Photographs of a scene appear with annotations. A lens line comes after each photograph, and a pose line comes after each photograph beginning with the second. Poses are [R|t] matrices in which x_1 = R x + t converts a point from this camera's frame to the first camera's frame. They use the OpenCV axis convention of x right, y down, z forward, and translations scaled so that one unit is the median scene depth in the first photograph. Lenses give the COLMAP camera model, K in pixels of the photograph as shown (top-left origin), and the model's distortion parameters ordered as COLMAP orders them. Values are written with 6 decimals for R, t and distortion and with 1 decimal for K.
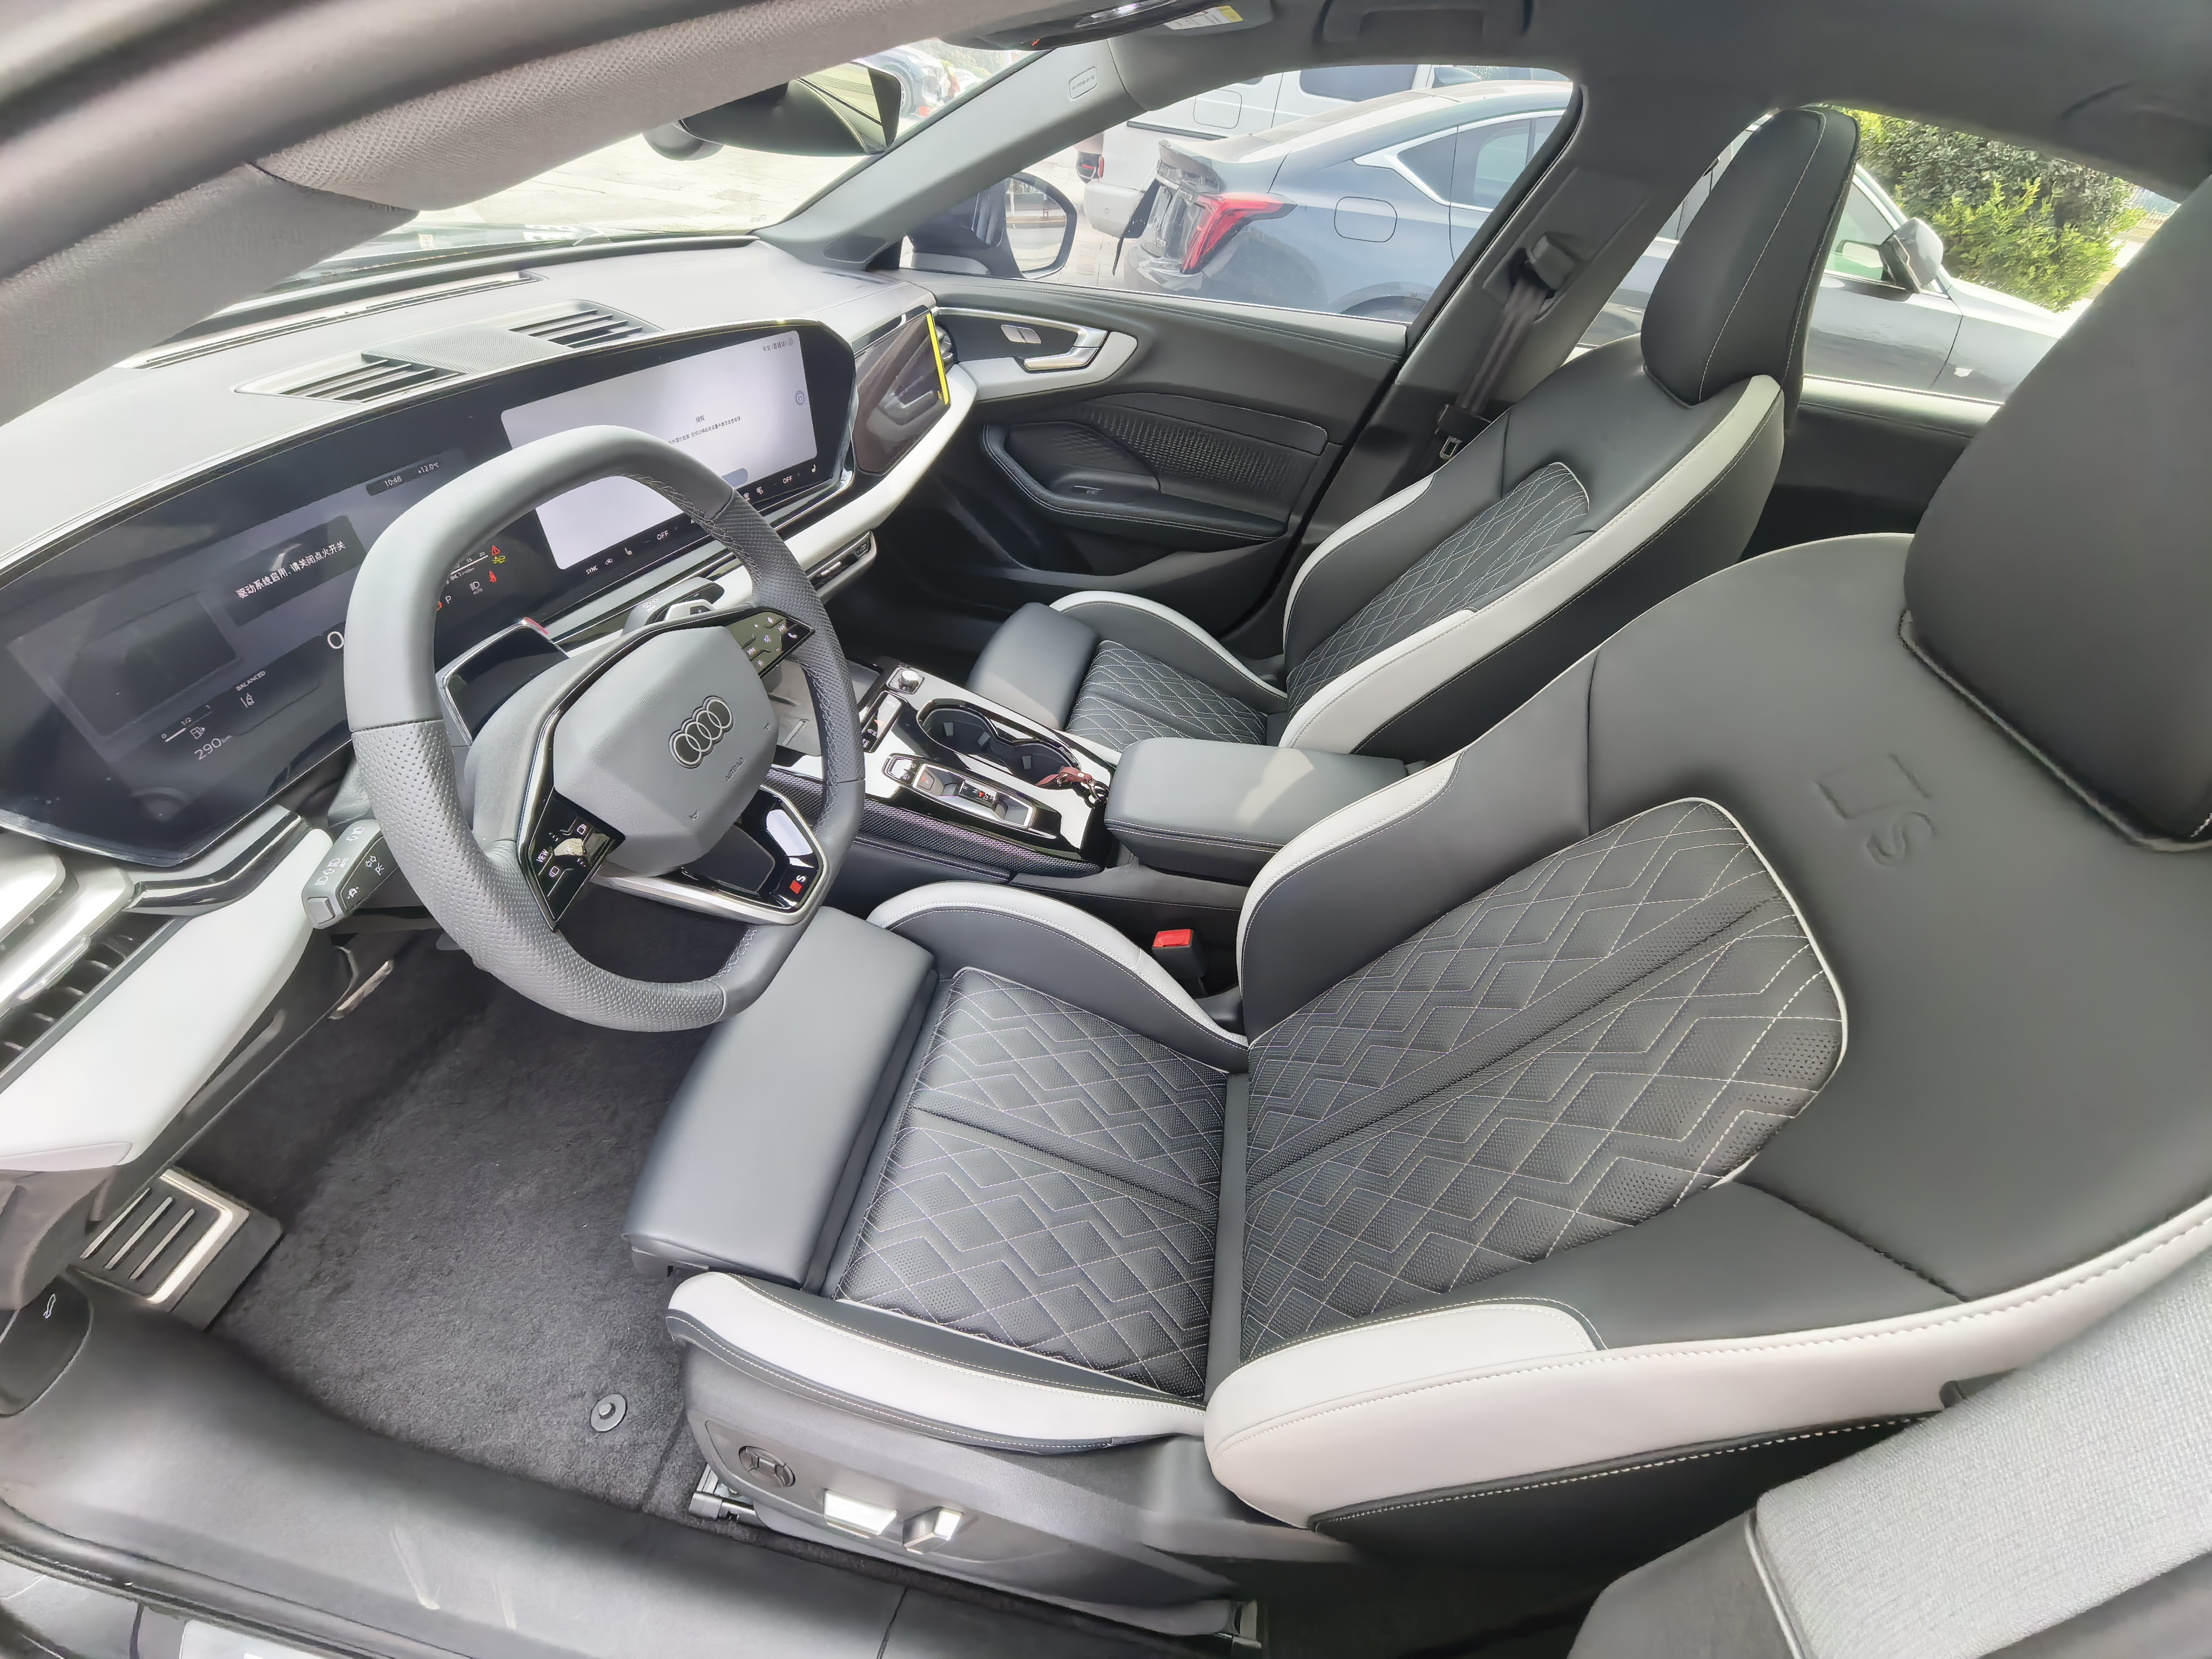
lens RADIAL K [[873.4, 0, 1097.3], [0, 873.4, 820.4], [0, 0, 1]] dist [0.014699, -0.000067]
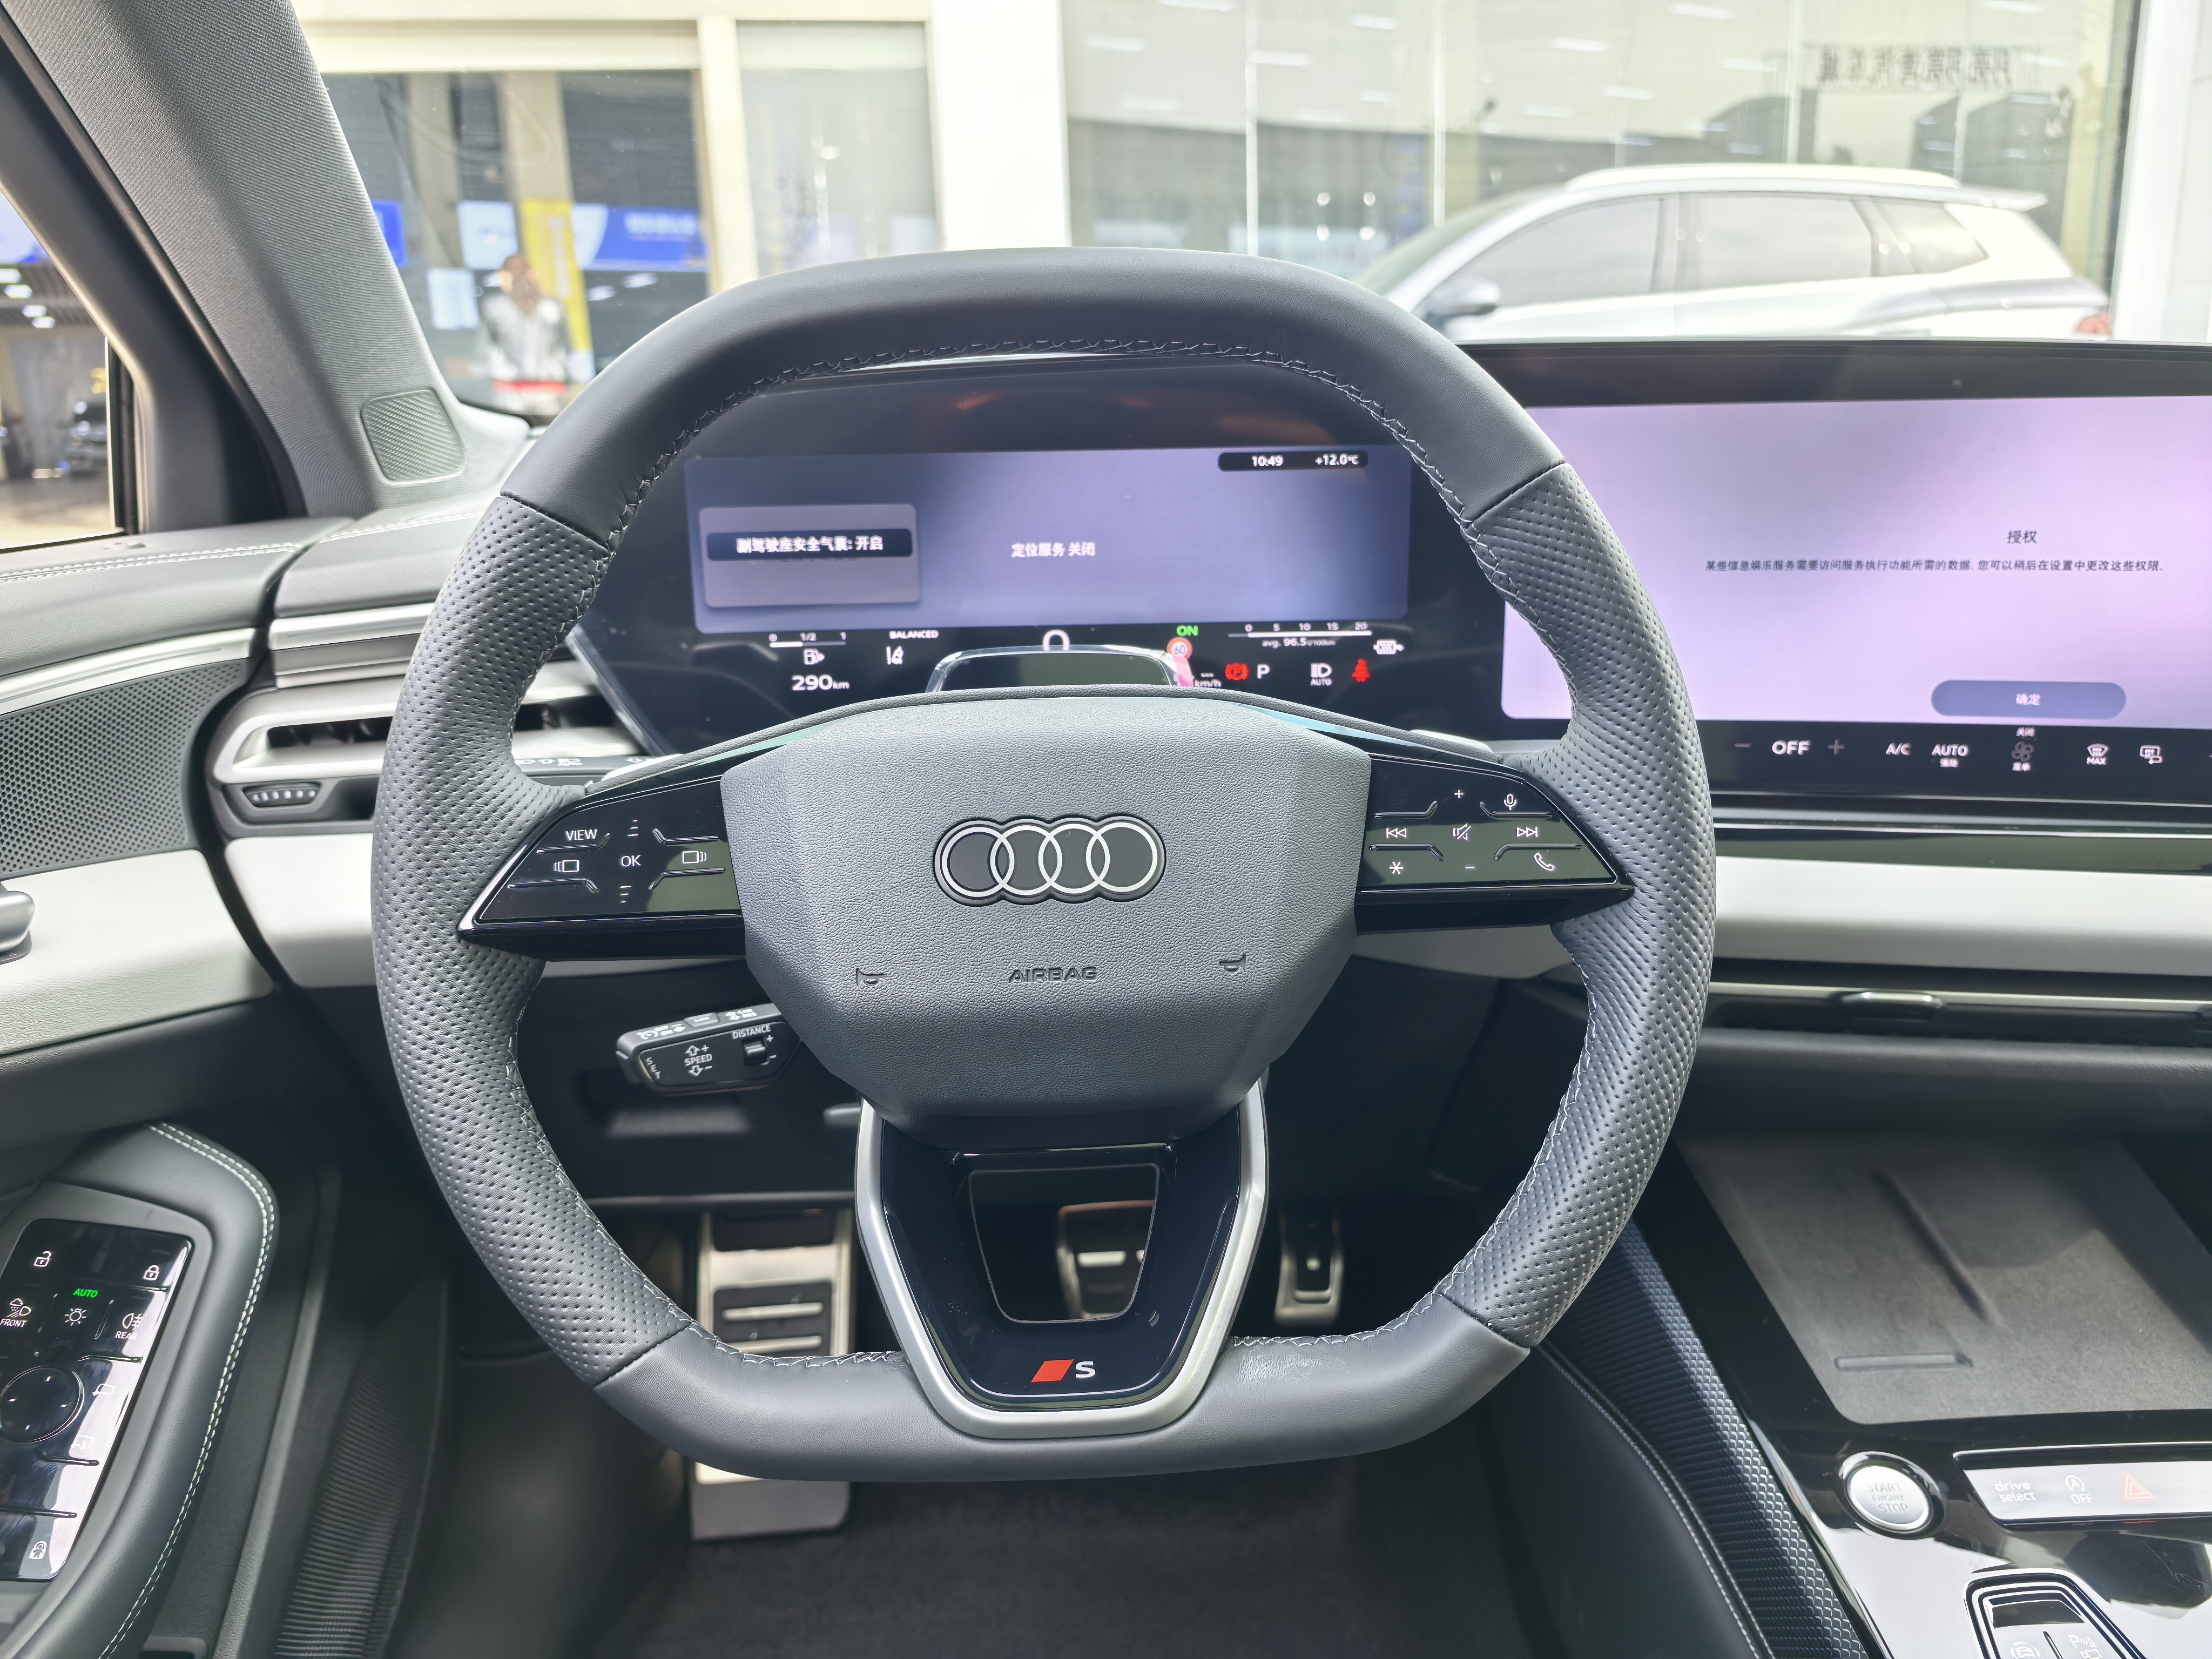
lens RADIAL K [[1613.7, 0, 1106.0], [0, 1613.7, 829.5], [0, 0, 1]] dist [0.005848, -0.037727]
pose [[0.209554, 0.177919, -0.961474, 0.173295], [-0.617906, 0.786178, 0.010808, -0.079925], [0.757812, 0.591836, 0.274684, 0.468713]]
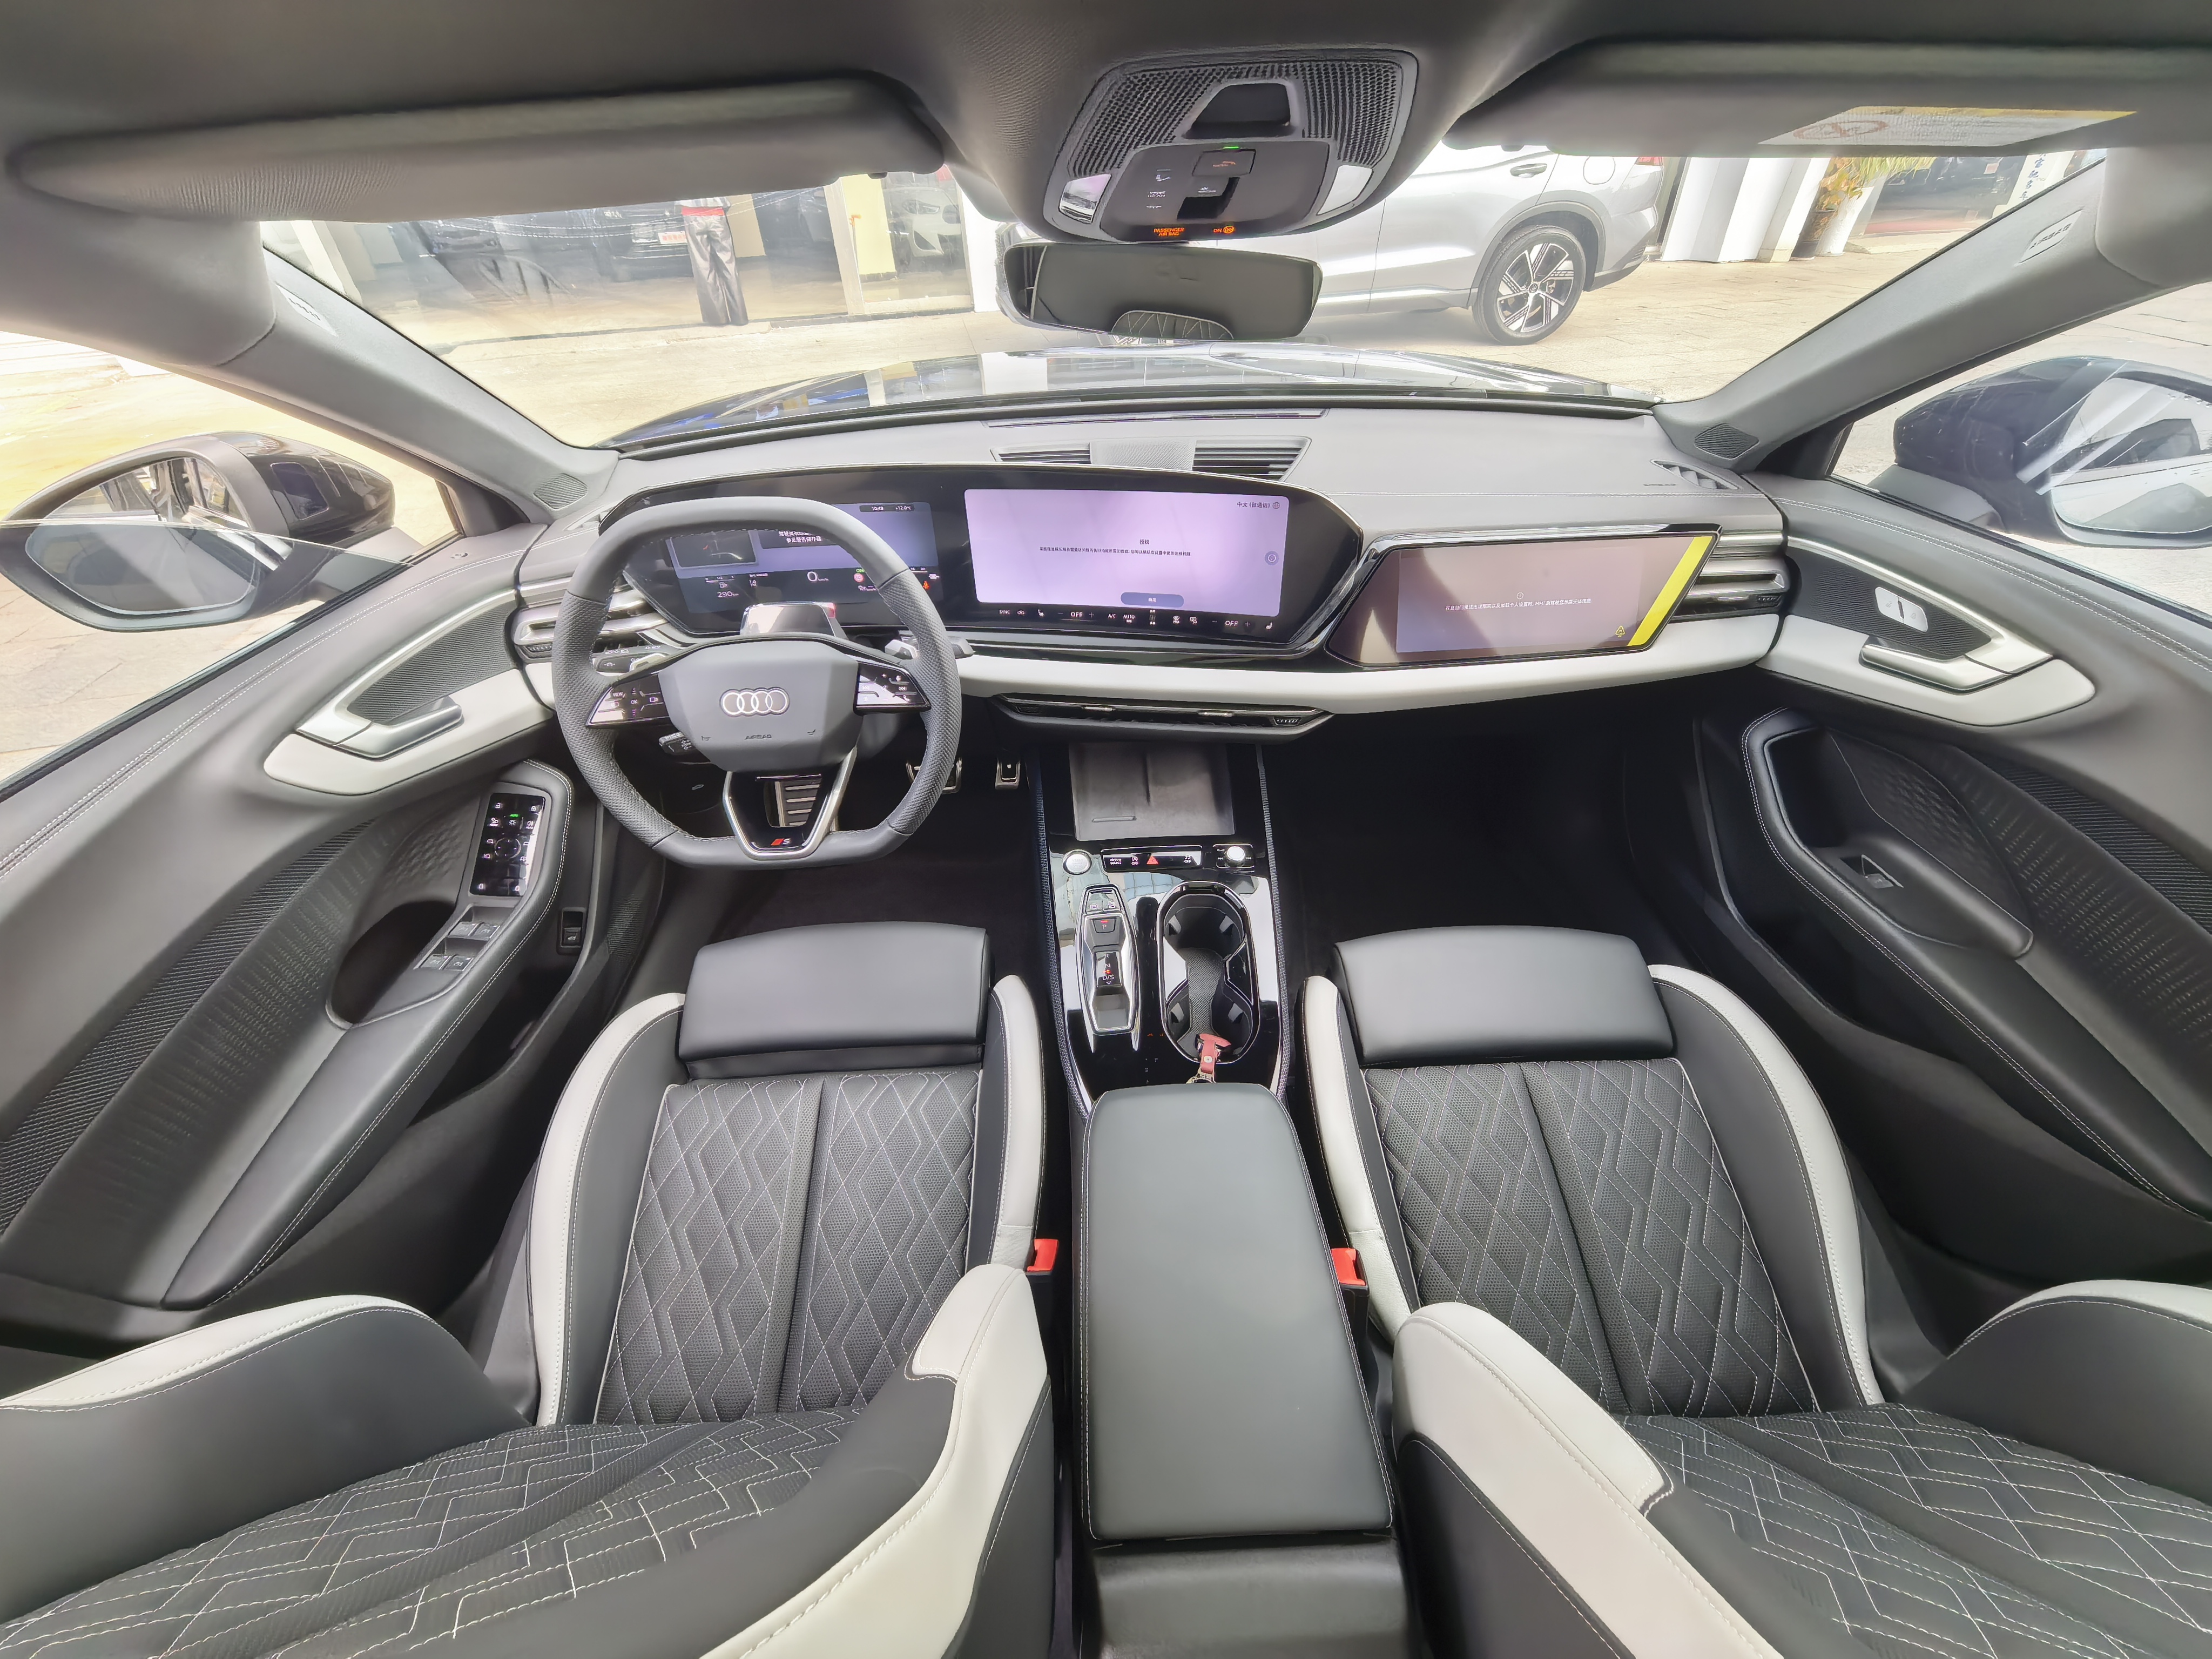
lens RADIAL K [[873.4, 0, 1097.3], [0, 873.4, 820.4], [0, 0, 1]] dist [0.014699, -0.000067]
pose [[0.196498, 0.530588, -0.824539, 0.547541], [-0.600470, 0.729912, 0.326596, -0.447394], [0.775129, 0.430936, 0.462028, 0.502753]]
